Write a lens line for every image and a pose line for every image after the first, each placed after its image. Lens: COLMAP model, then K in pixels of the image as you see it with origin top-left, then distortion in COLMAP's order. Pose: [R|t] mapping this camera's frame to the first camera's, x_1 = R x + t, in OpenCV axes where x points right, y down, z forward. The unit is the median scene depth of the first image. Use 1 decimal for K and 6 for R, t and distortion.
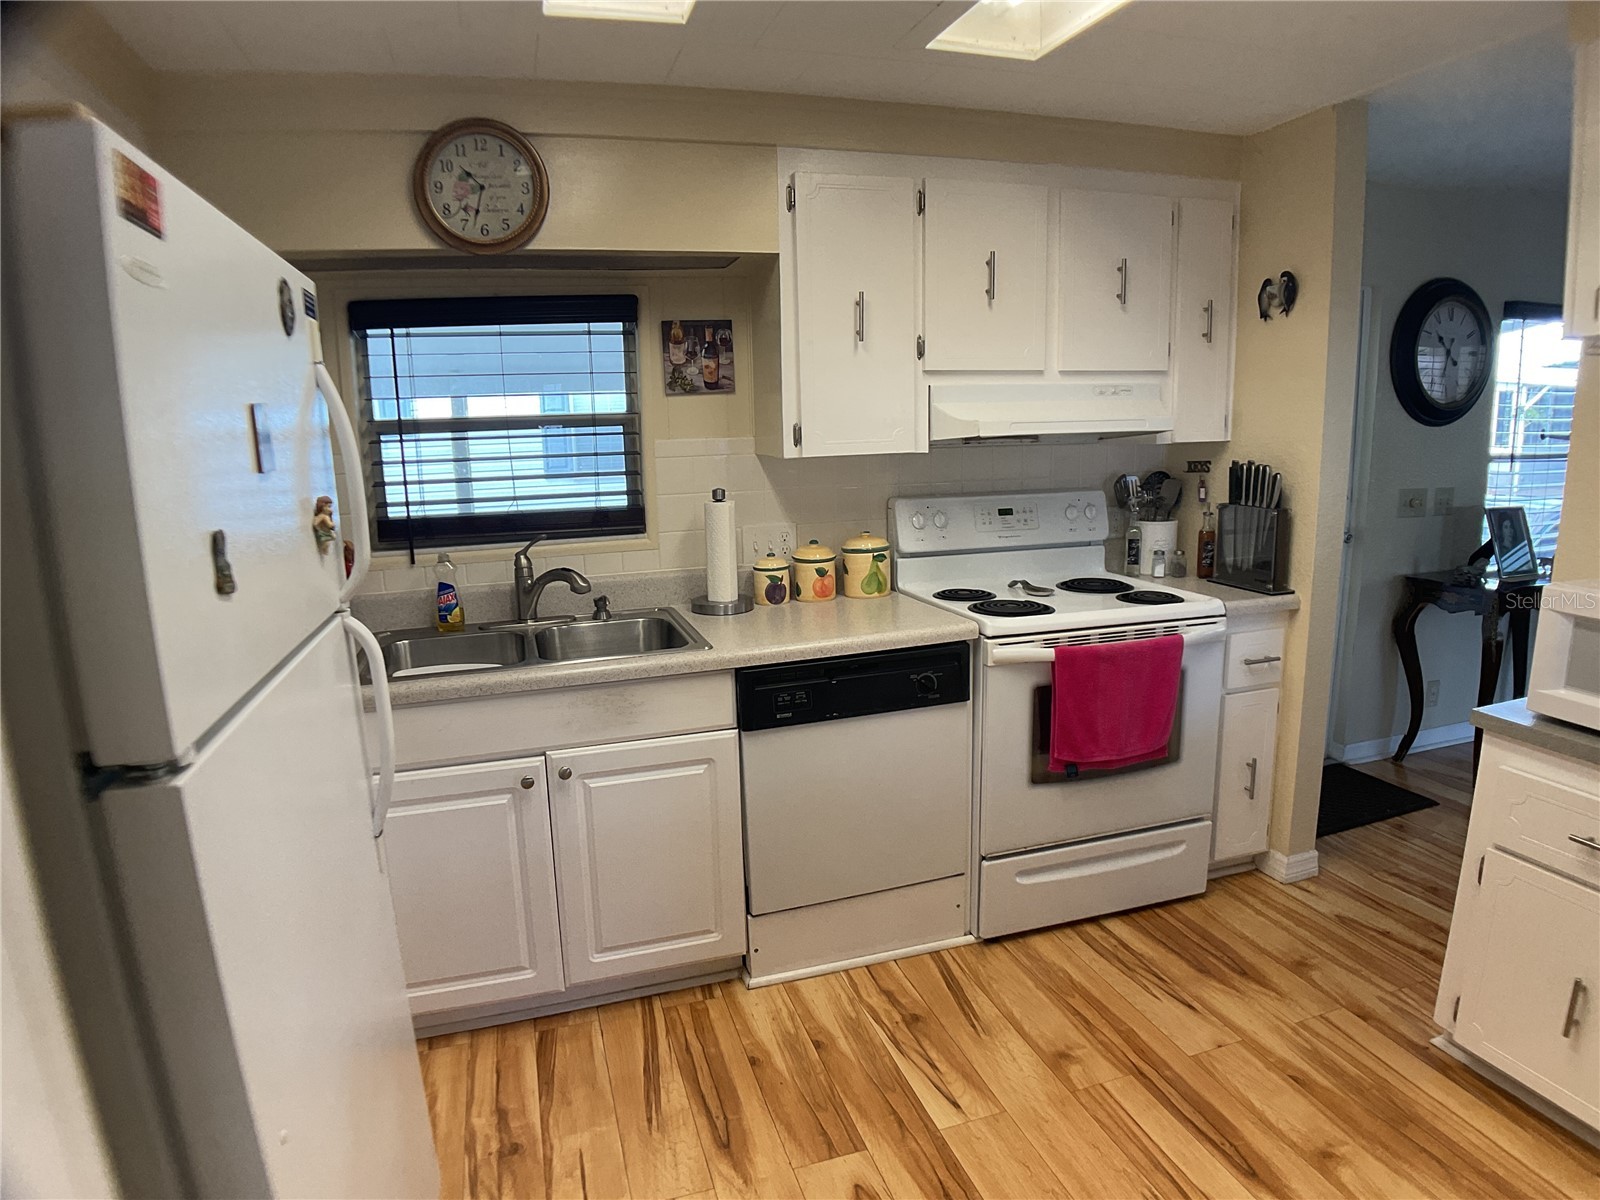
lens RADIAL K [[915.4, 0, 789.3], [0, 915.4, 597.7], [0, 0, 1]] dist [-0.074513, -0.016851]
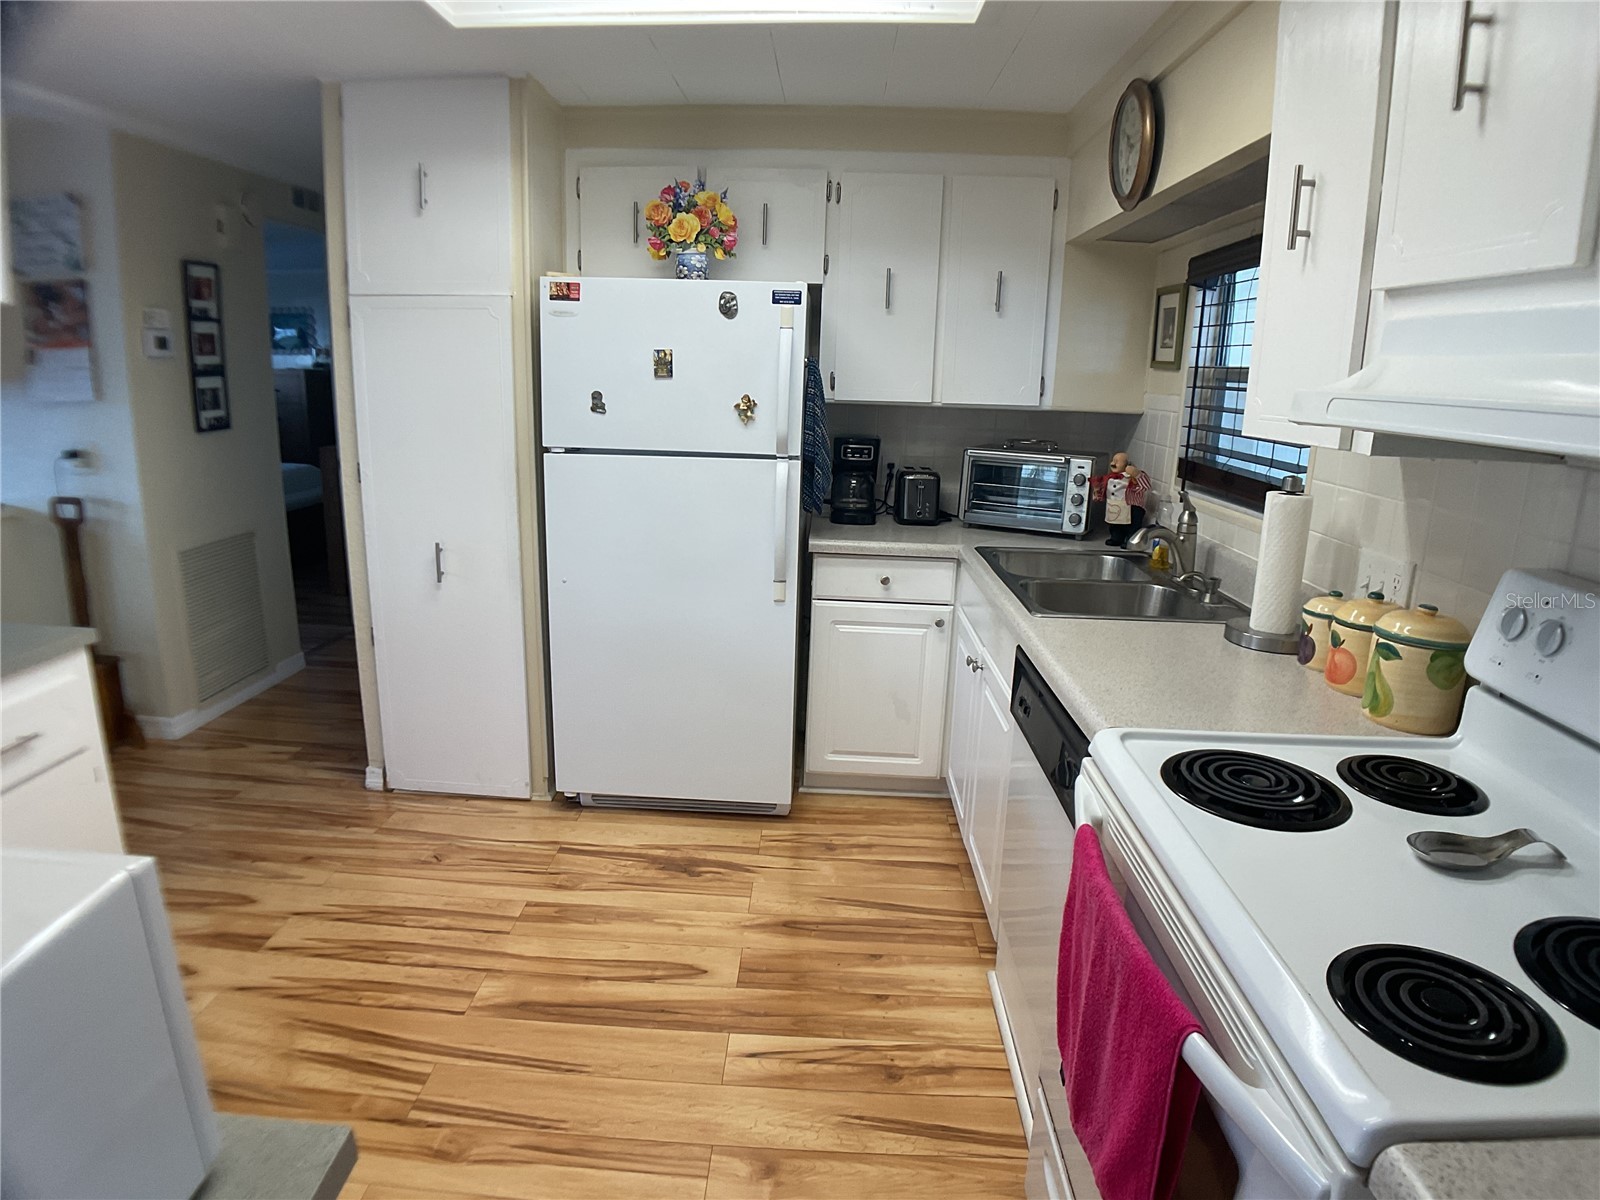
lens RADIAL K [[915.4, 0, 789.3], [0, 915.4, 597.7], [0, 0, 1]] dist [-0.074513, -0.016851]
pose [[-0.329103, 0.251770, -0.910112, 0.909373], [-0.190270, 0.926353, 0.325065, -0.234134], [0.924926, 0.280147, -0.256962, 1.085278]]
